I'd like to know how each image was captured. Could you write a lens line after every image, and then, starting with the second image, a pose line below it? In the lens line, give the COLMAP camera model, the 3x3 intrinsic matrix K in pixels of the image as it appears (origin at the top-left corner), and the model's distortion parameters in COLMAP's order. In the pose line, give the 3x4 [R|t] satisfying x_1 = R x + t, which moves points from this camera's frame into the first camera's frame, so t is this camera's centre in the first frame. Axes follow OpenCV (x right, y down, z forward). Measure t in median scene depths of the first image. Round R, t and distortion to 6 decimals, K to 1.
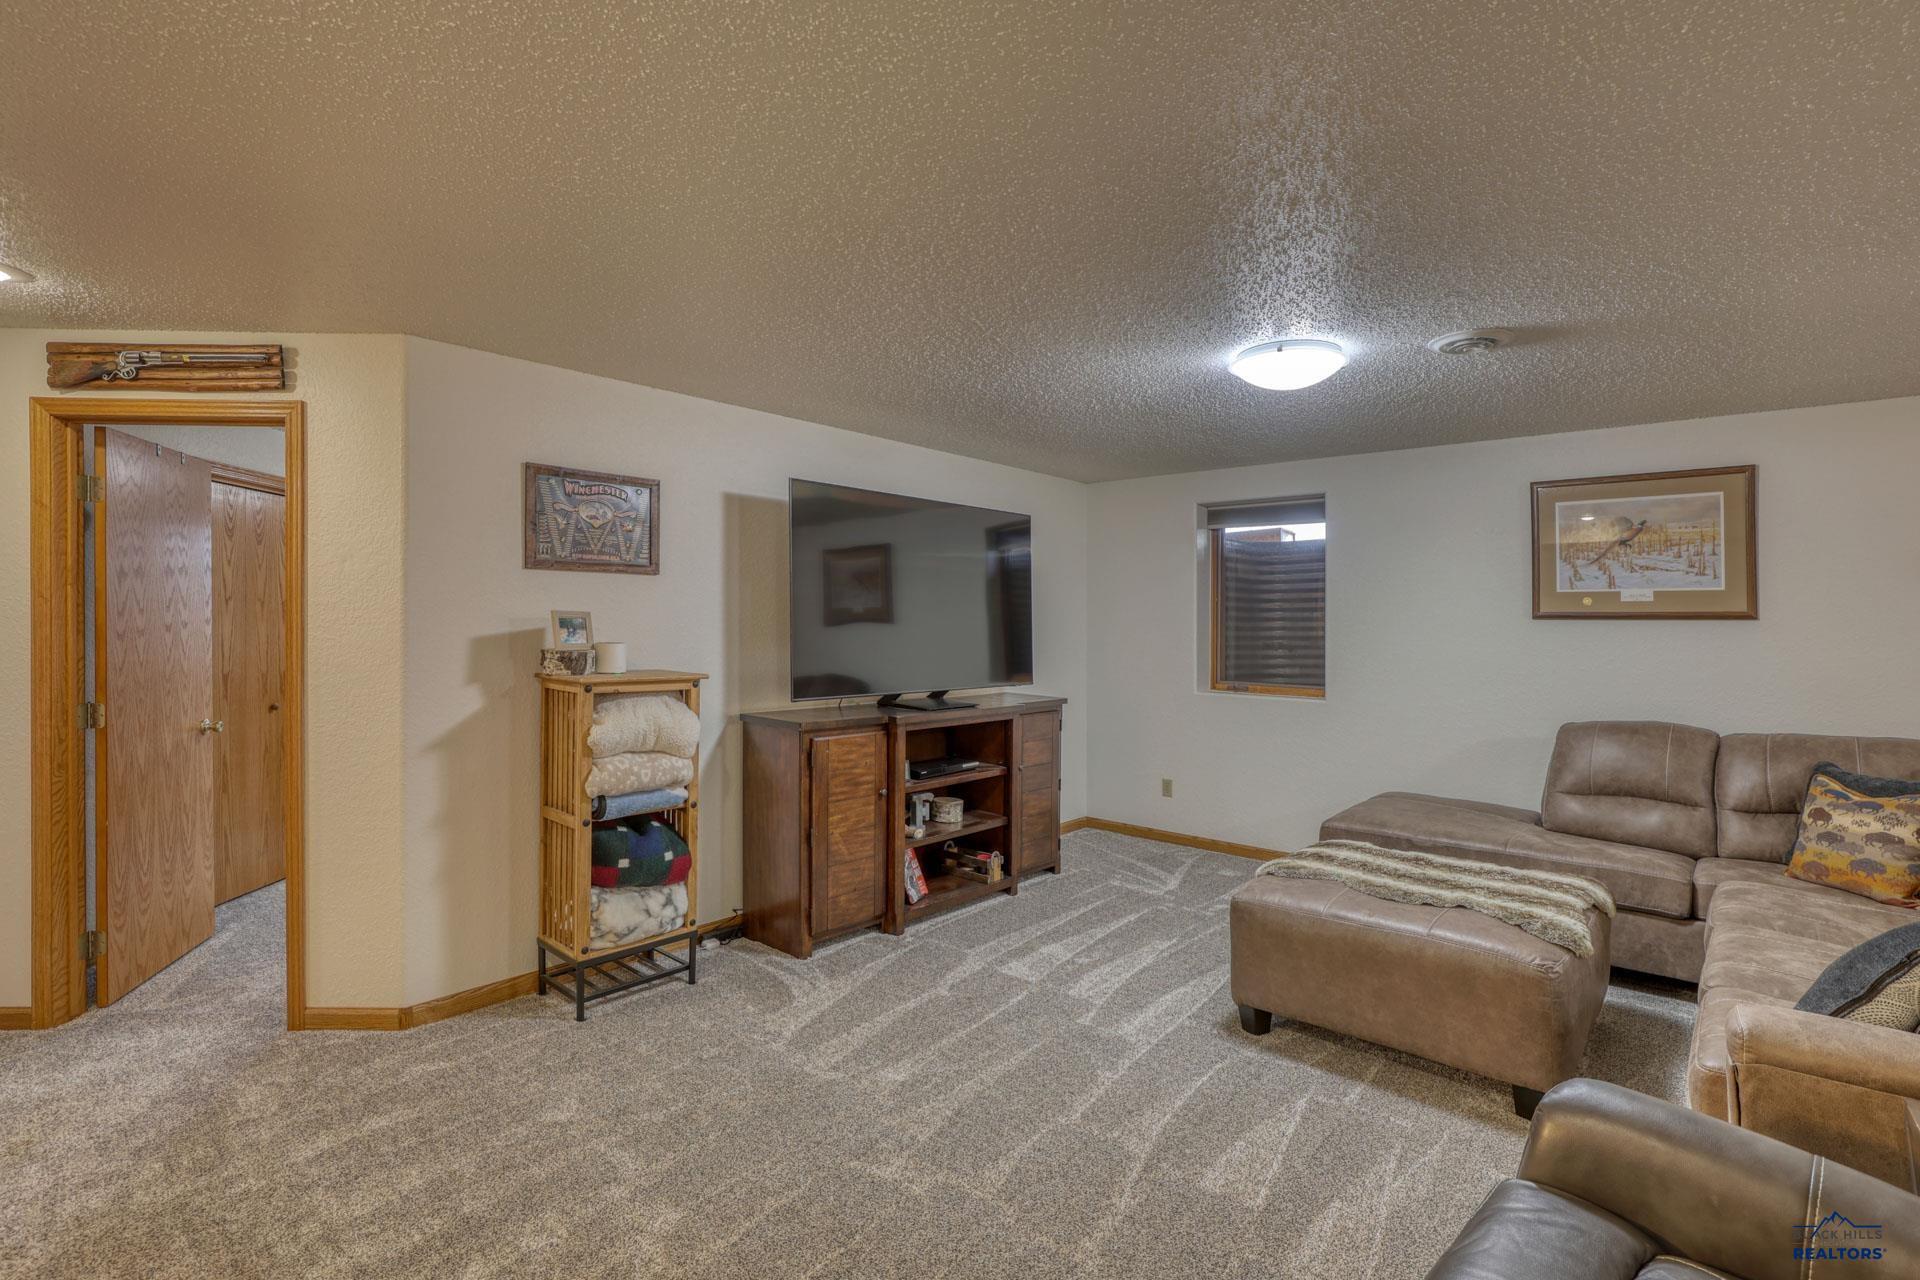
lens RADIAL K [[895.4, 0, 963.2], [0, 895.4, 631.1], [0, 0, 1]] dist [-0.011188, 0.000816]
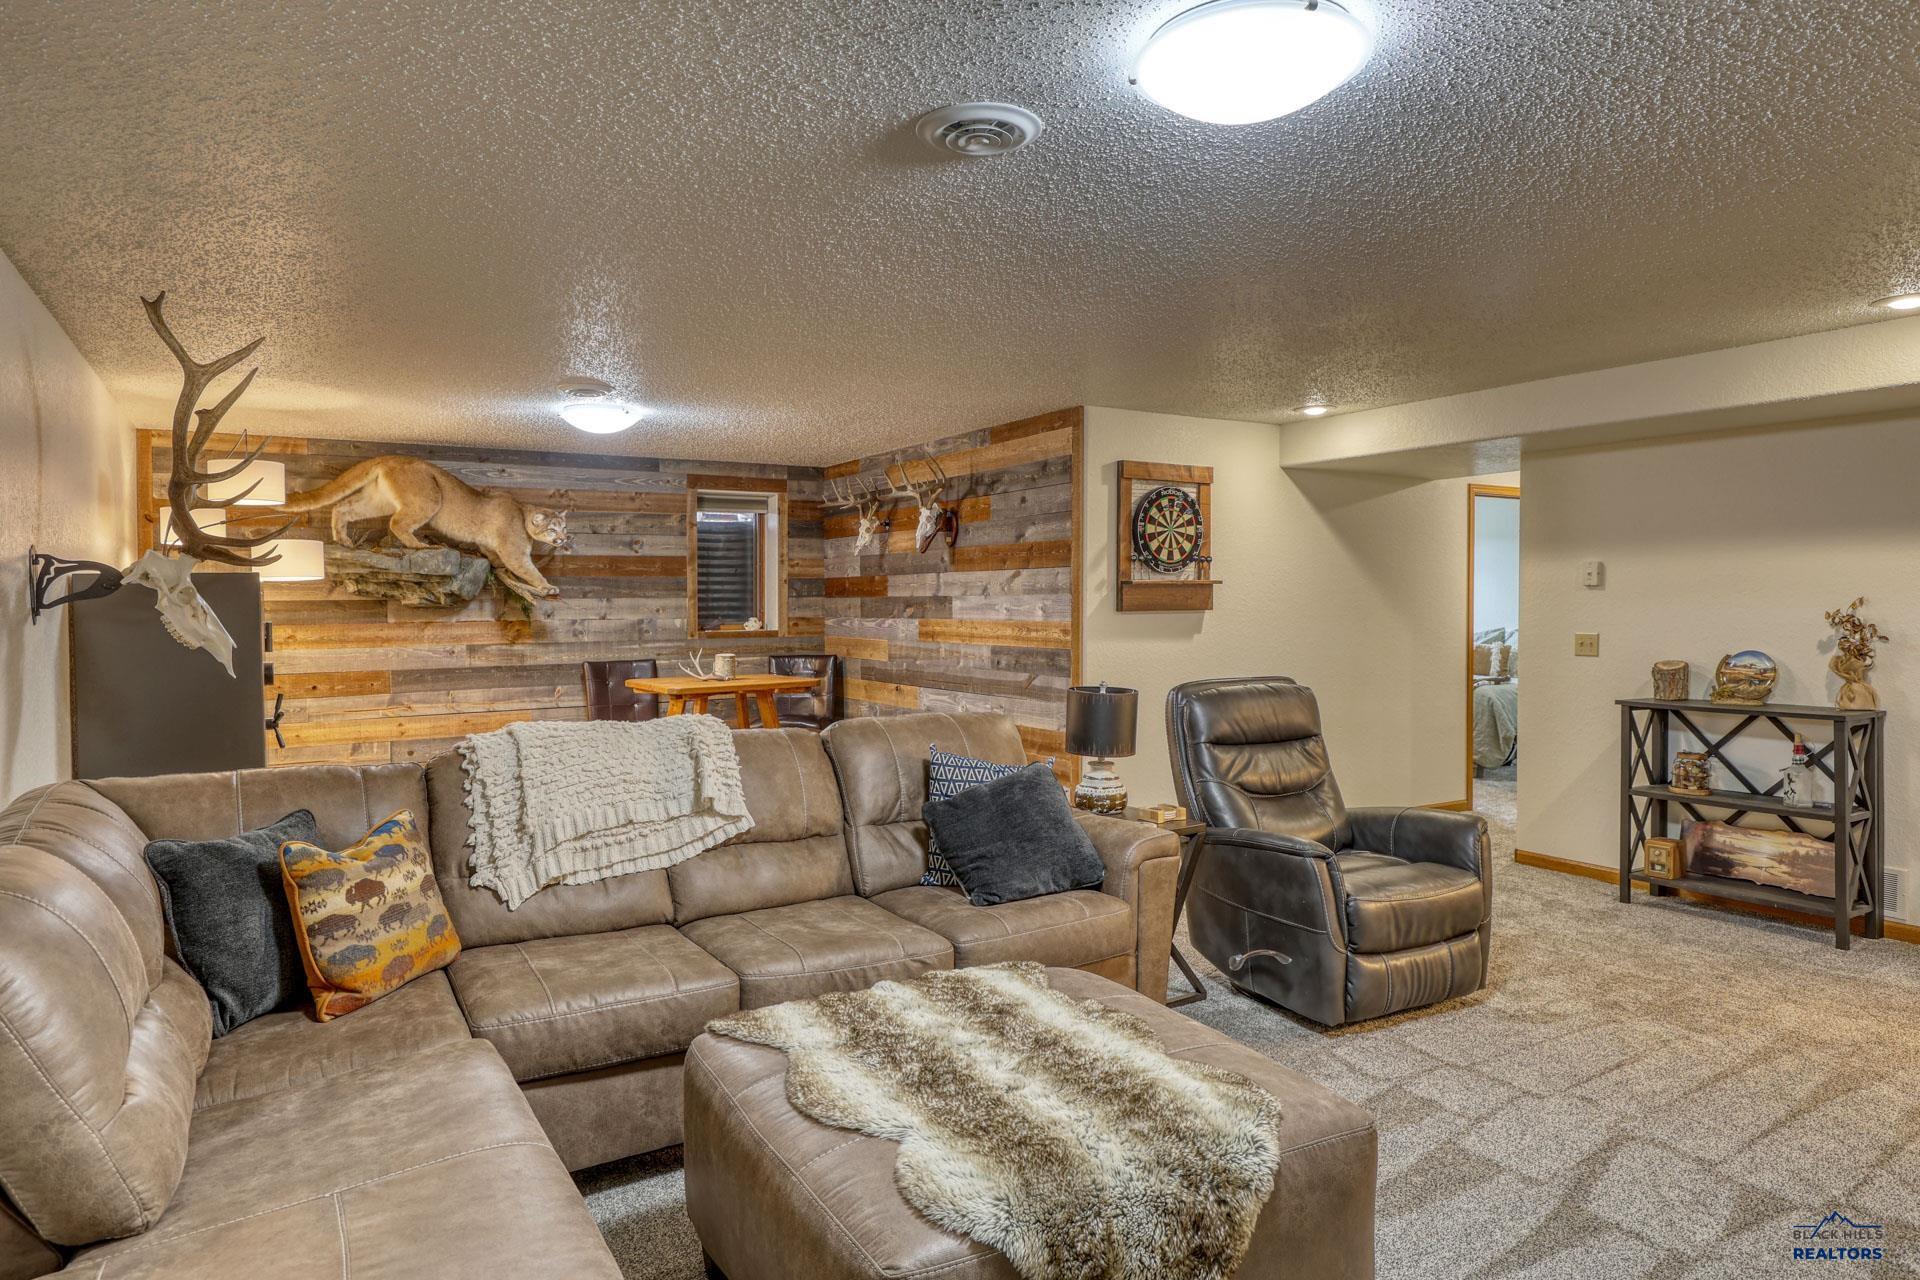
lens RADIAL K [[1172.6, 0, 959.7], [0, 1172.6, 637.3], [0, 0, 1]] dist [-0.001944, 0.000196]
pose [[-0.950146, -0.012274, 0.311563, 0.263767], [0.003836, 0.998689, 0.051042, -0.011627], [-0.311781, 0.049693, -0.948854, 1.412781]]
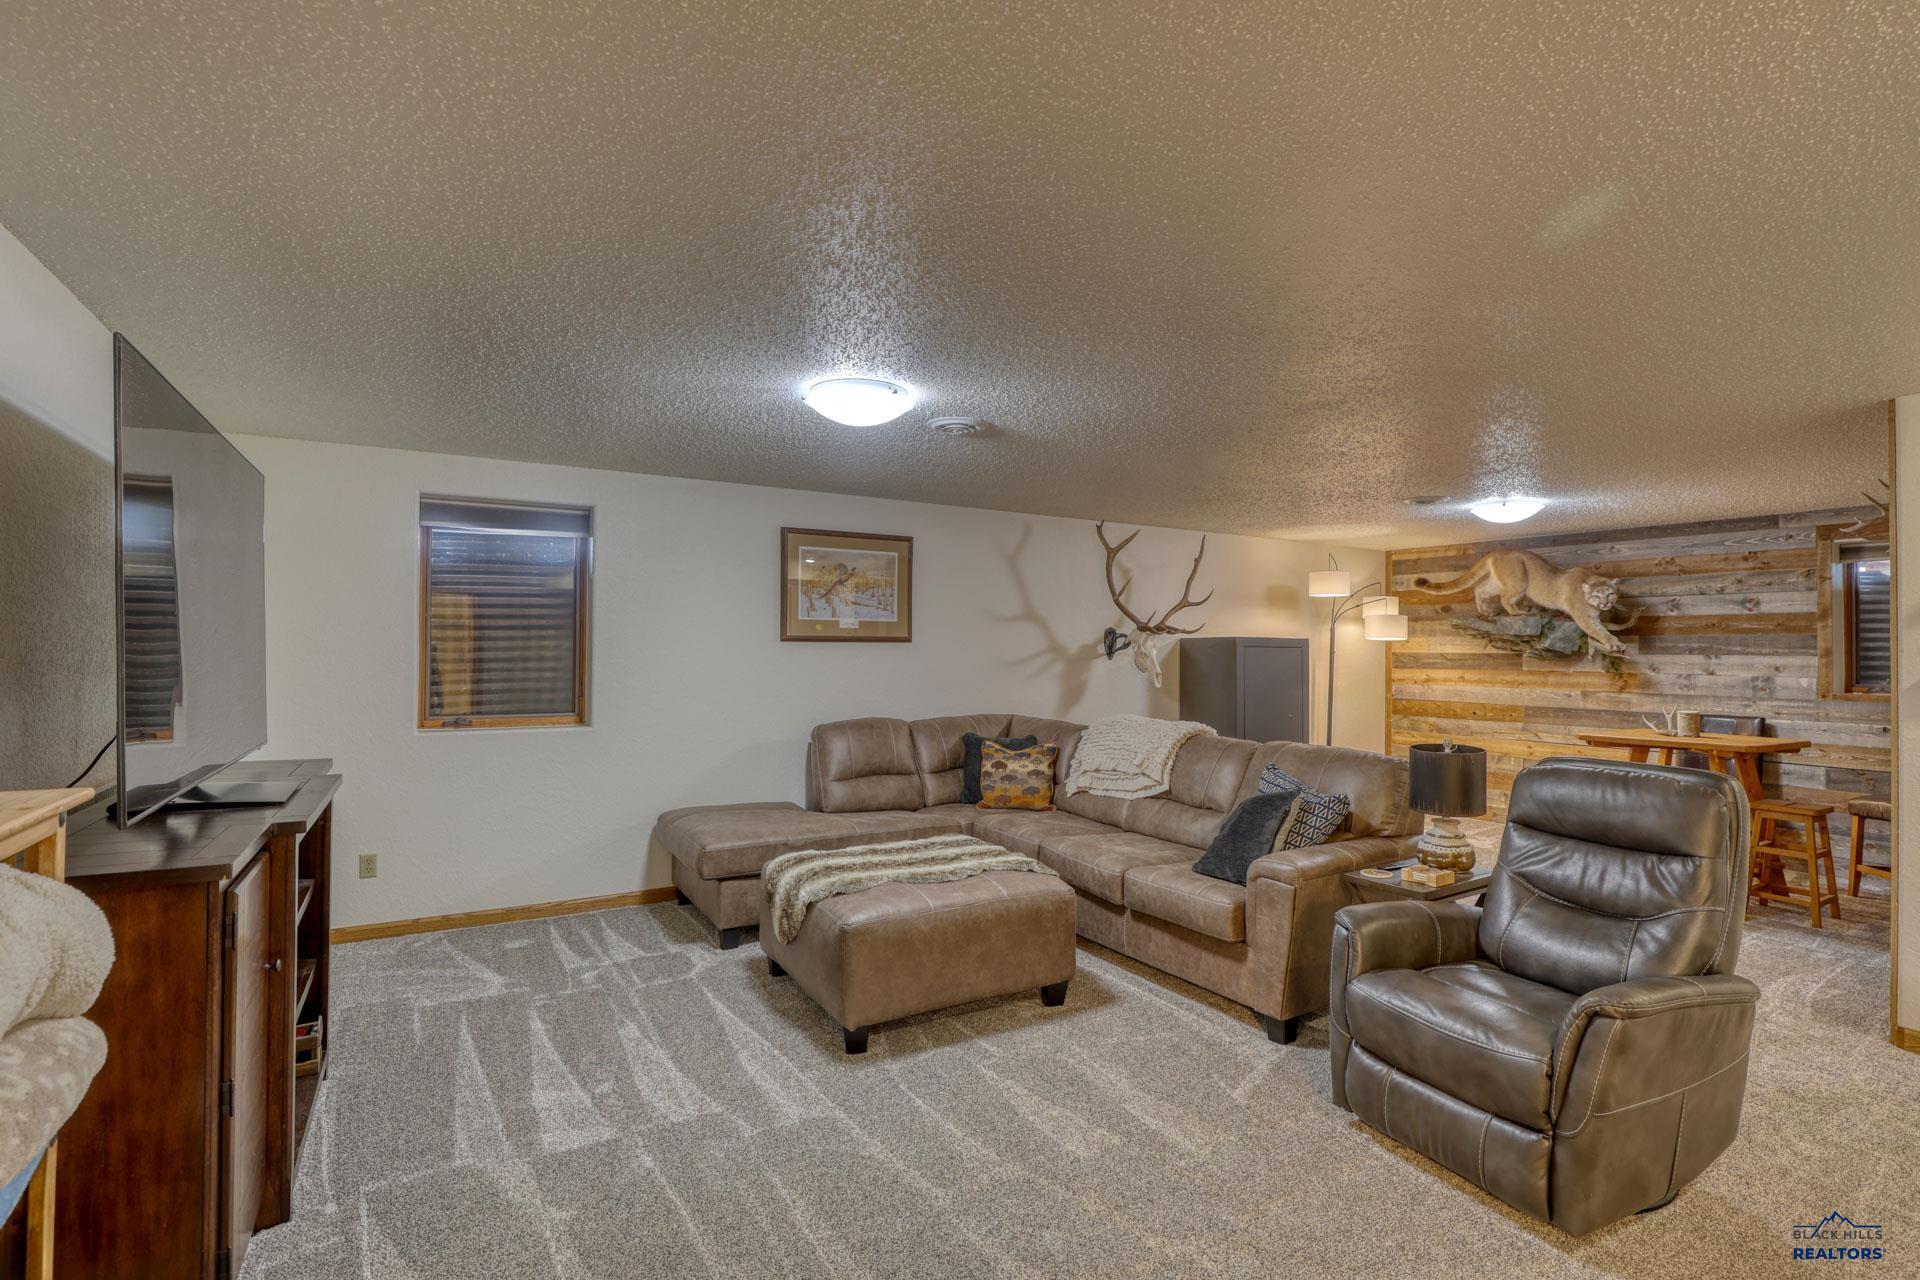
lens RADIAL K [[895.4, 0, 953.7], [0, 895.4, 639.6], [0, 0, 1]] dist [-0.011188, 0.000816]
pose [[0.326452, 0.002580, 0.945210, -0.498064], [0.008275, 0.999950, -0.005587, -0.008868], [-0.945177, 0.009645, 0.326415, 0.470634]]
